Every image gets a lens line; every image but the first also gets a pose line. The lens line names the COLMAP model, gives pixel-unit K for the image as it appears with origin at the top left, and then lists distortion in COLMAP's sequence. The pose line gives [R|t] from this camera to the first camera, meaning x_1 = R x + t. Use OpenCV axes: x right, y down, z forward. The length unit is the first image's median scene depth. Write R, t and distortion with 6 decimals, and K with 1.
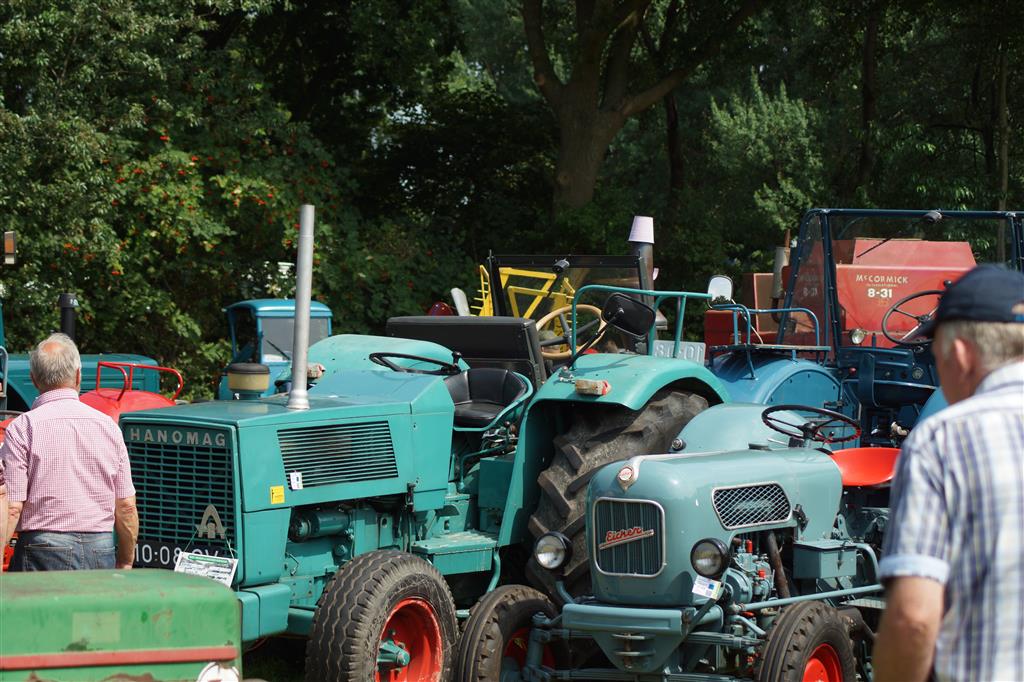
lens RADIAL K [[3375.7, 0, 513.8], [0, 3375.7, 340.6], [0, 0, 1]] dist [-0.044918, 0.000000]
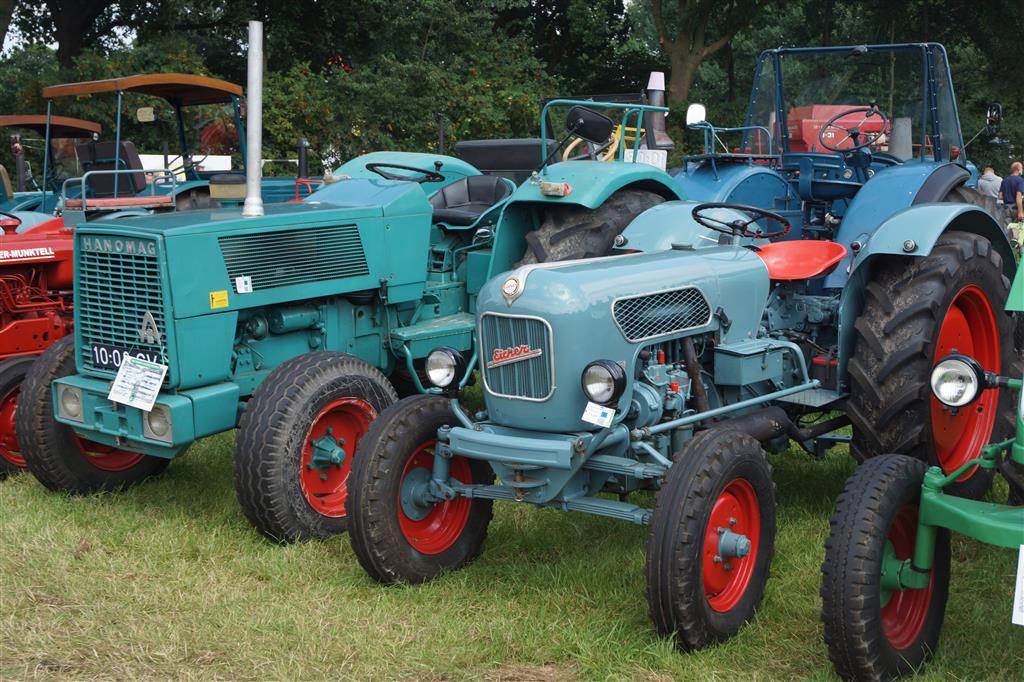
lens RADIAL K [[1405.0, 0, 503.3], [0, 1405.0, 338.5], [0, 0, 1]] dist [-0.032217, 0.000000]
pose [[0.992482, -0.008392, -0.122101, 0.069881], [0.022579, 0.993077, 0.115272, 0.009706], [0.120288, -0.117163, 0.985801, 0.580774]]
